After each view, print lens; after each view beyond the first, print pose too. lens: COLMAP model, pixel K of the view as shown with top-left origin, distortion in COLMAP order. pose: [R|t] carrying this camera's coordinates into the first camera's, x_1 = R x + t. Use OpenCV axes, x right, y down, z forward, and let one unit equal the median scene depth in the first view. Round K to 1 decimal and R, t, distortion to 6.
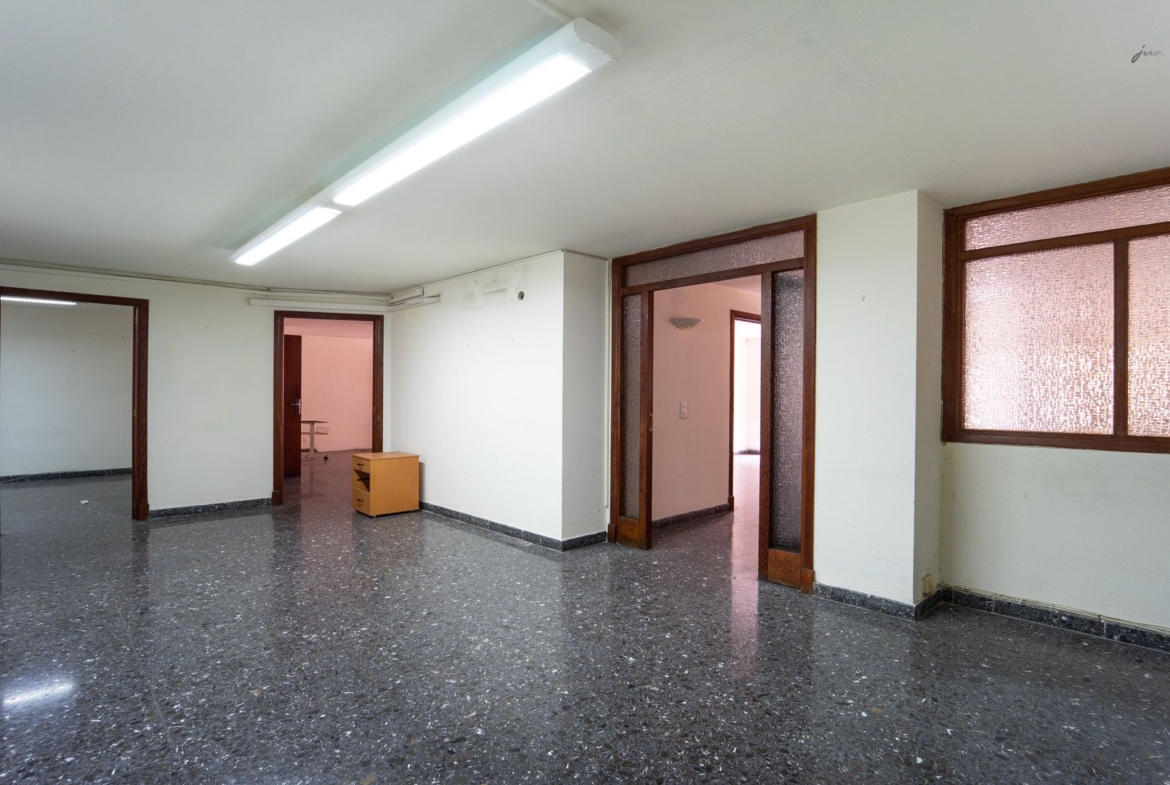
lens RADIAL K [[593.2, 0, 644.7], [0, 593.2, 393.8], [0, 0, 1]] dist [-0.014093, -0.000415]
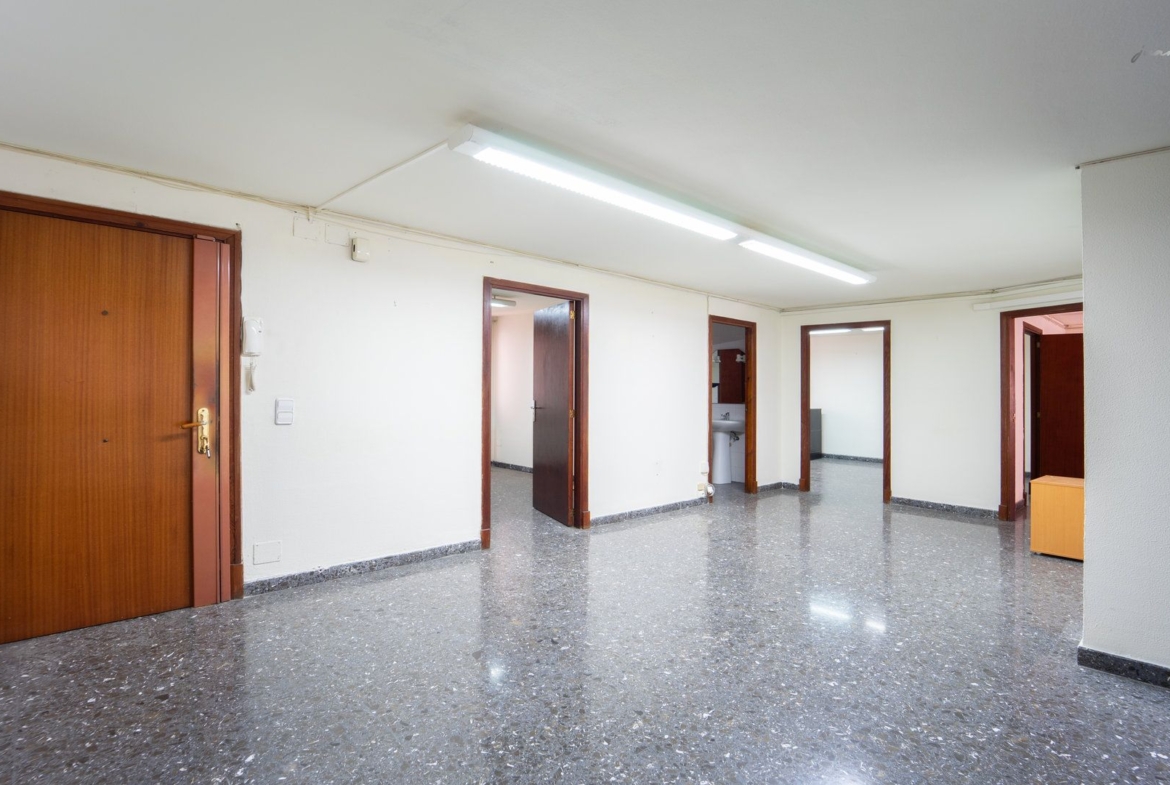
lens RADIAL K [[602.8, 0, 566.4], [0, 602.8, 365.6], [0, 0, 1]] dist [-0.017803, -0.002718]
pose [[-0.086994, -0.045743, -0.995158, 0.671136], [-0.022164, 0.998787, -0.043972, 0.003440], [0.995962, 0.018231, -0.087902, 0.693357]]
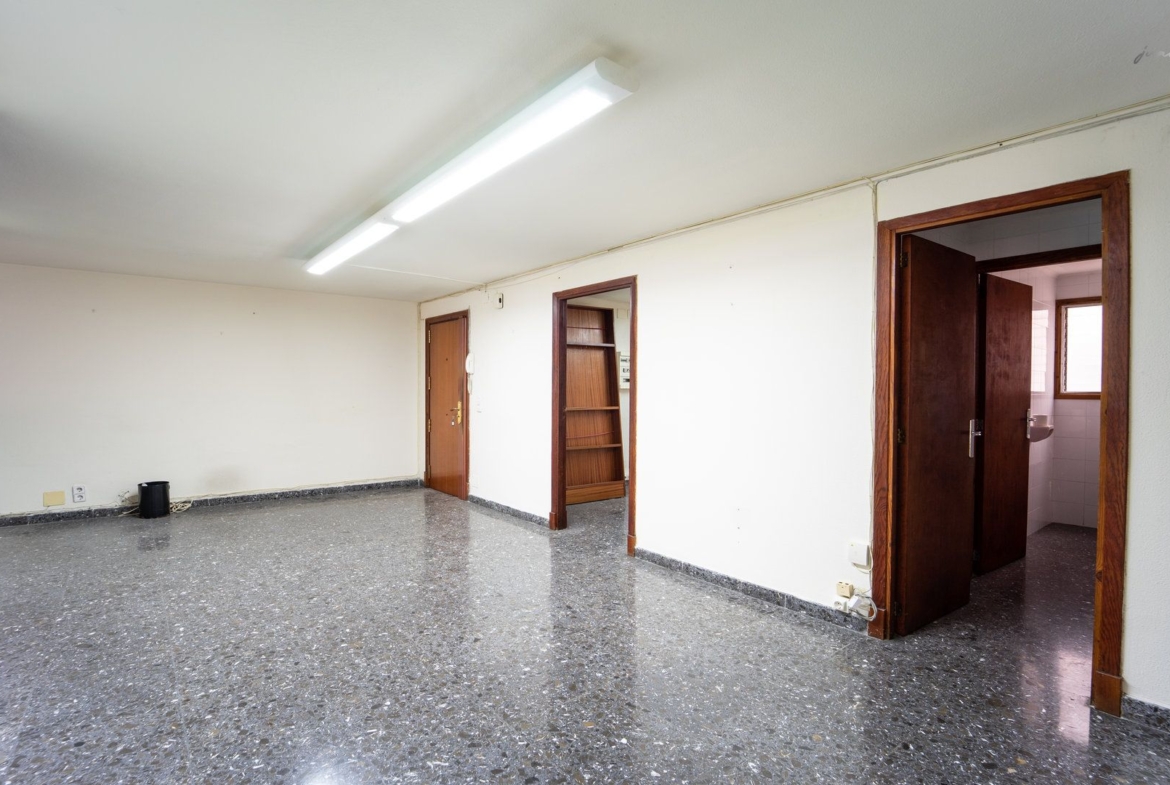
lens RADIAL K [[575.7, 0, 584.1], [0, 575.7, 397.2], [0, 0, 1]] dist [-0.016043, 0.001364]
pose [[-0.987636, -0.009409, 0.156479, -0.960518], [-0.006015, 0.999737, 0.022150, -0.018434], [-0.156646, 0.020935, -0.987433, 1.840963]]
